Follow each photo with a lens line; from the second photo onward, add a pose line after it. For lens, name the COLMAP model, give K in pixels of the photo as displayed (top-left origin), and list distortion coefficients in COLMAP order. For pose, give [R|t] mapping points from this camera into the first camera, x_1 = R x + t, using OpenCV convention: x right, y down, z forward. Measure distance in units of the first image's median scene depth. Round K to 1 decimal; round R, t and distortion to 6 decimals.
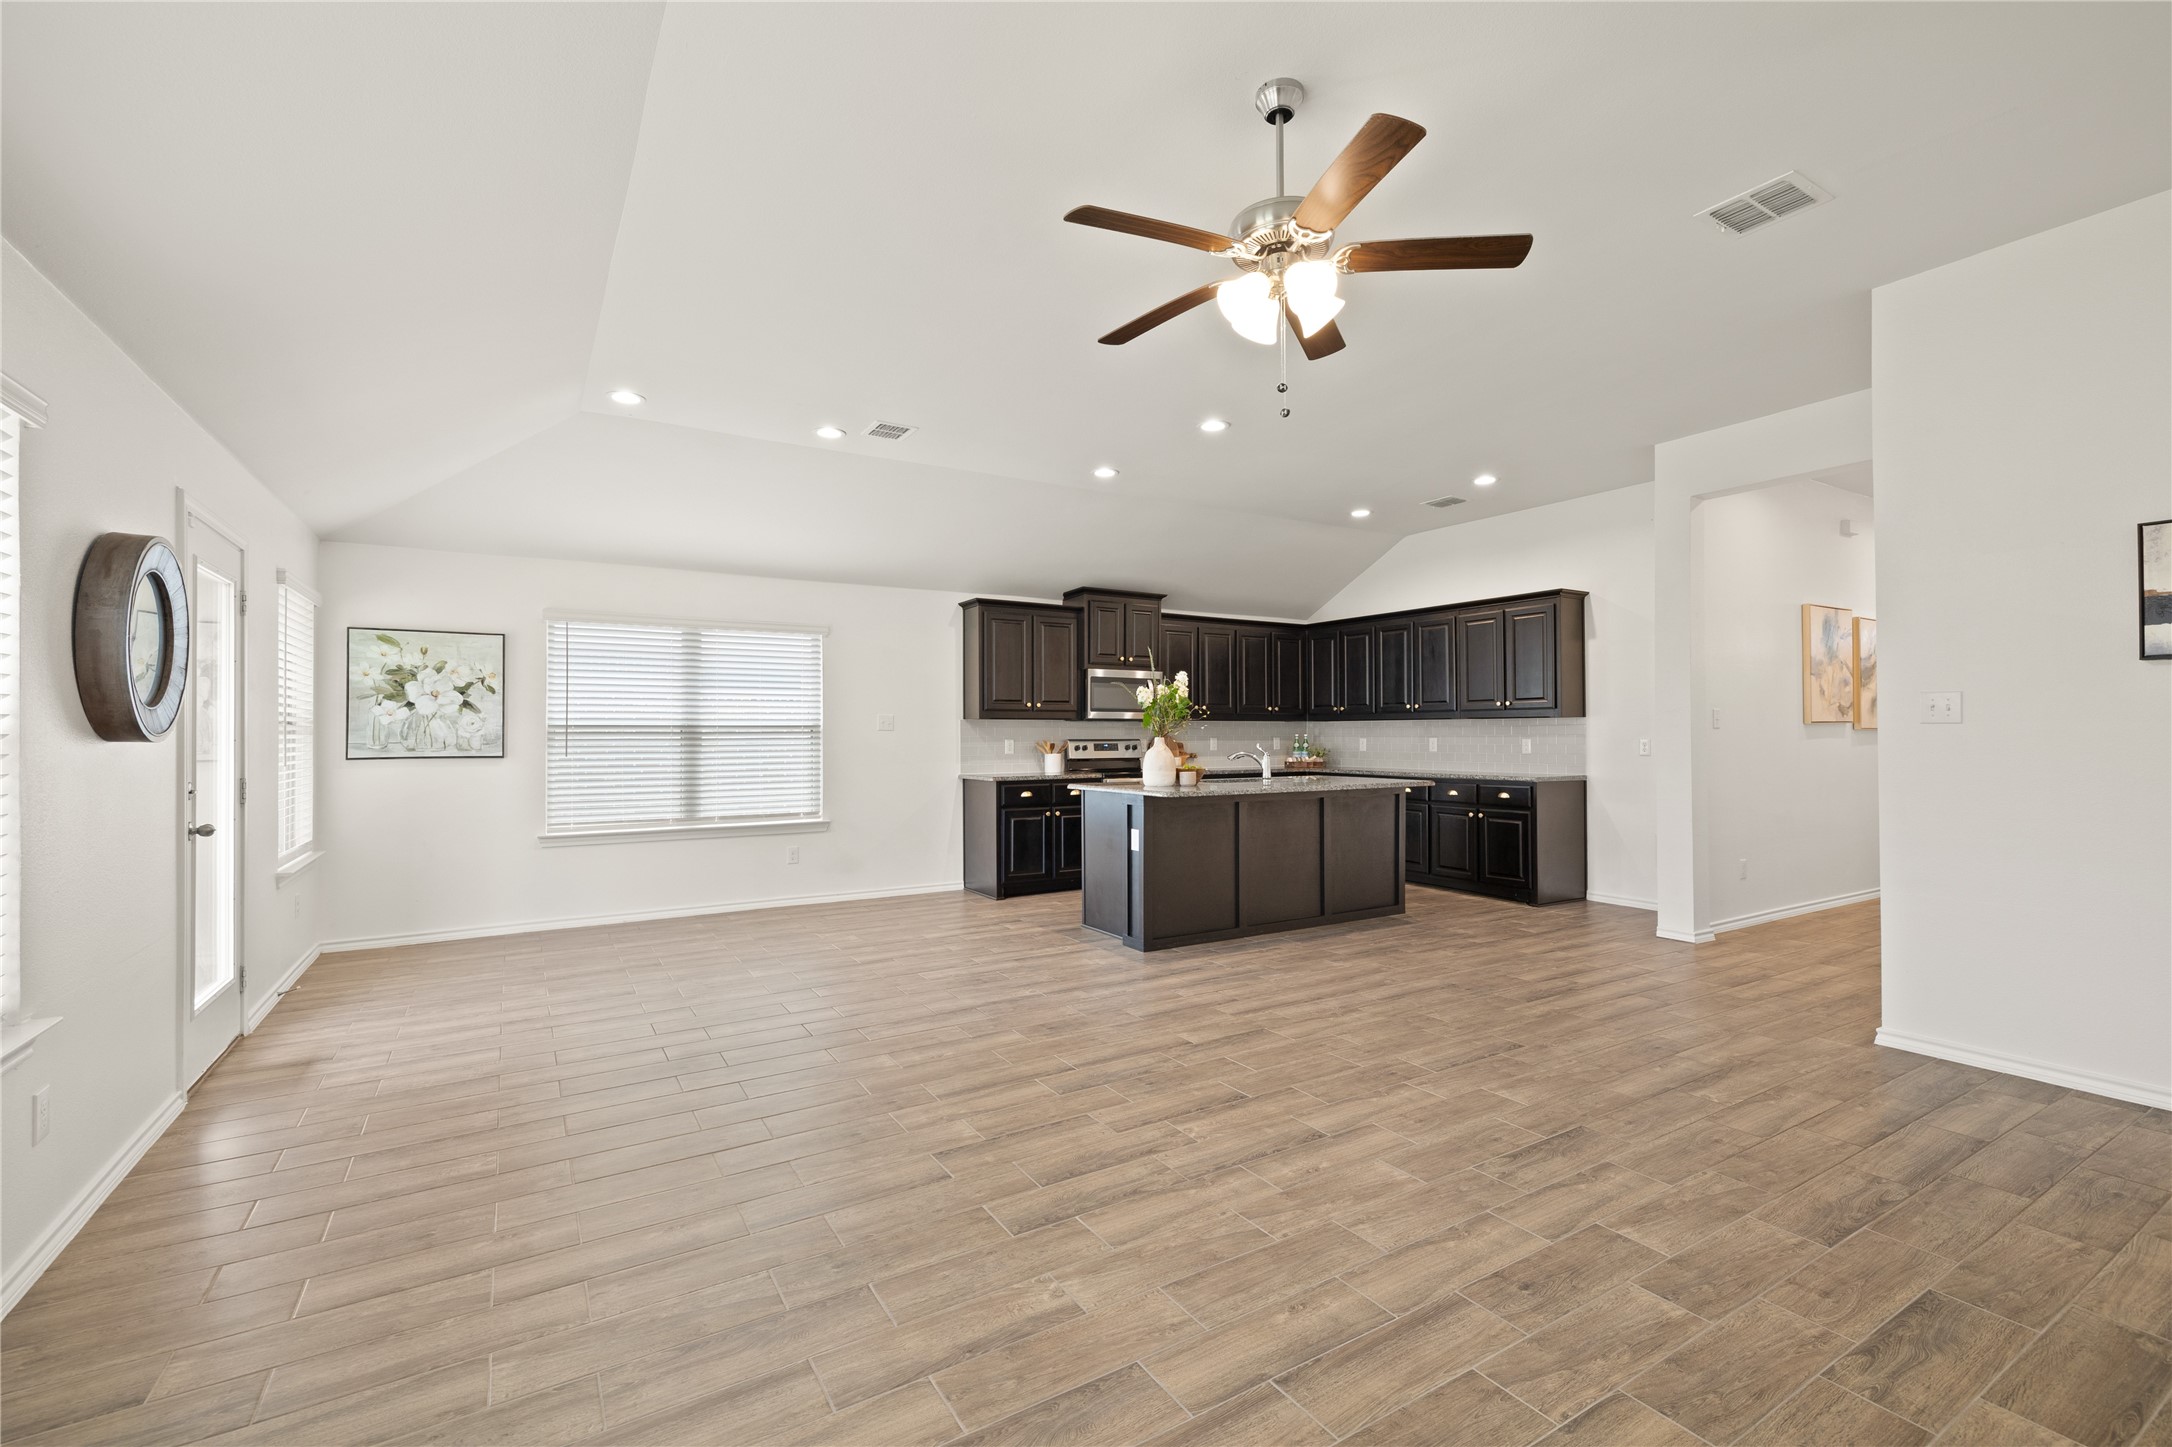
lens RADIAL K [[952.2, 0, 1088.7], [0, 952.2, 708.7], [0, 0, 1]] dist [-0.000008, 0.000068]
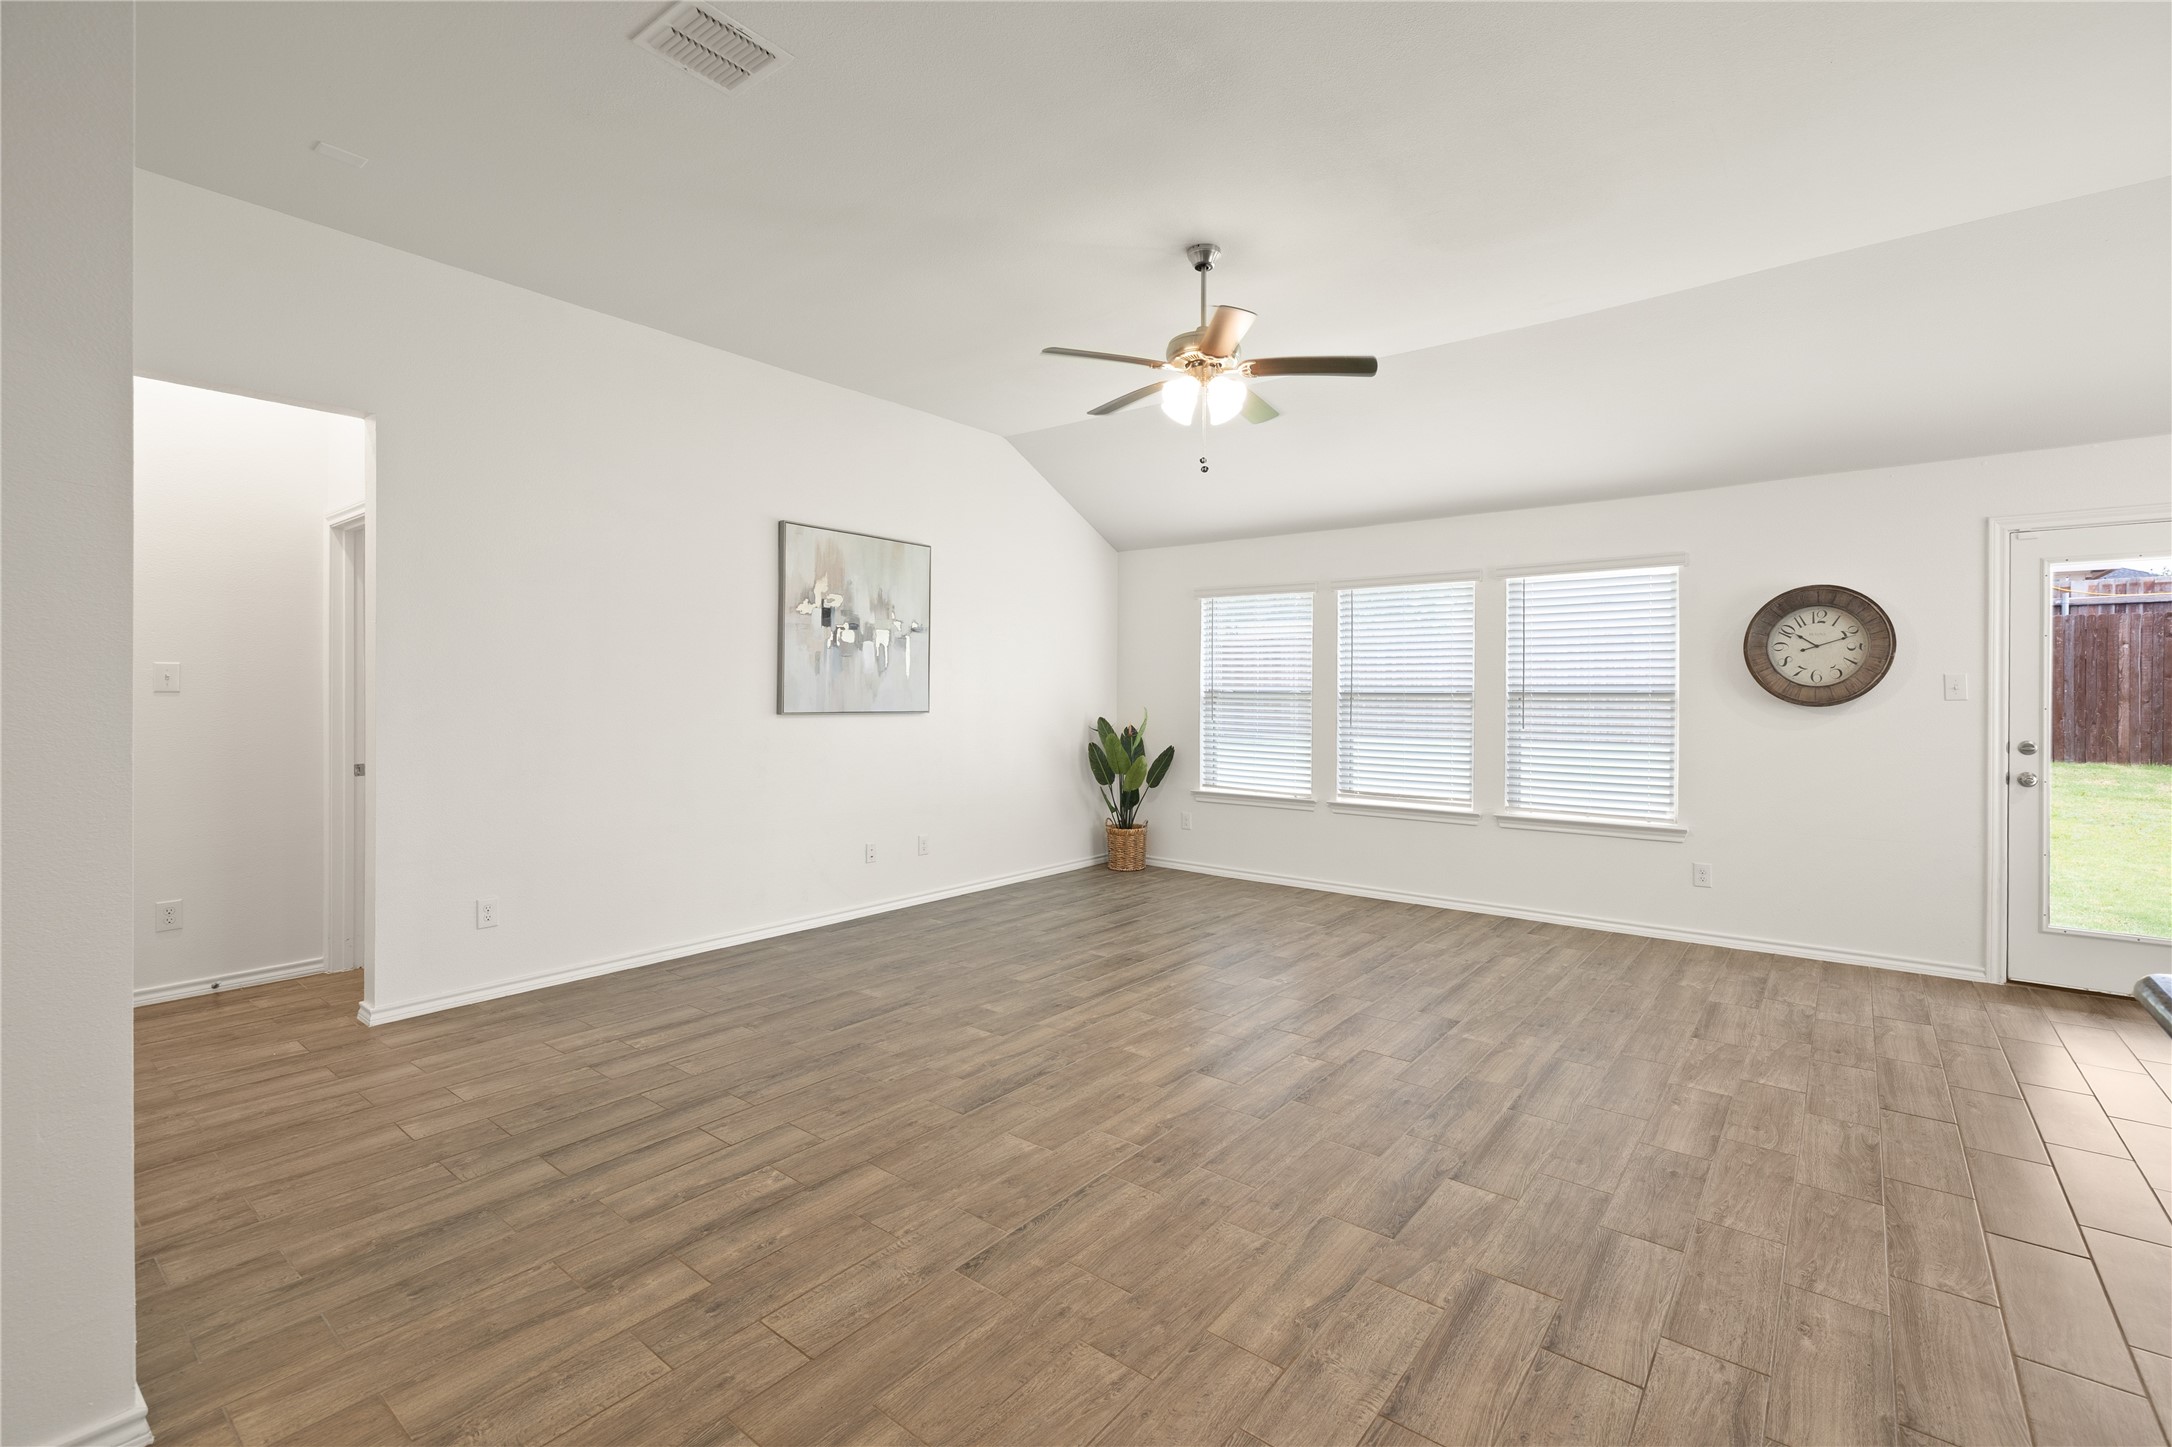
lens RADIAL K [[952.2, 0, 1088.7], [0, 952.2, 708.7], [0, 0, 1]] dist [-0.000008, 0.000068]
pose [[-0.943948, 0.007440, -0.330011, 0.691722], [0.009978, 0.999932, -0.005999, 0.031835], [0.329944, -0.008955, -0.943958, 1.899756]]
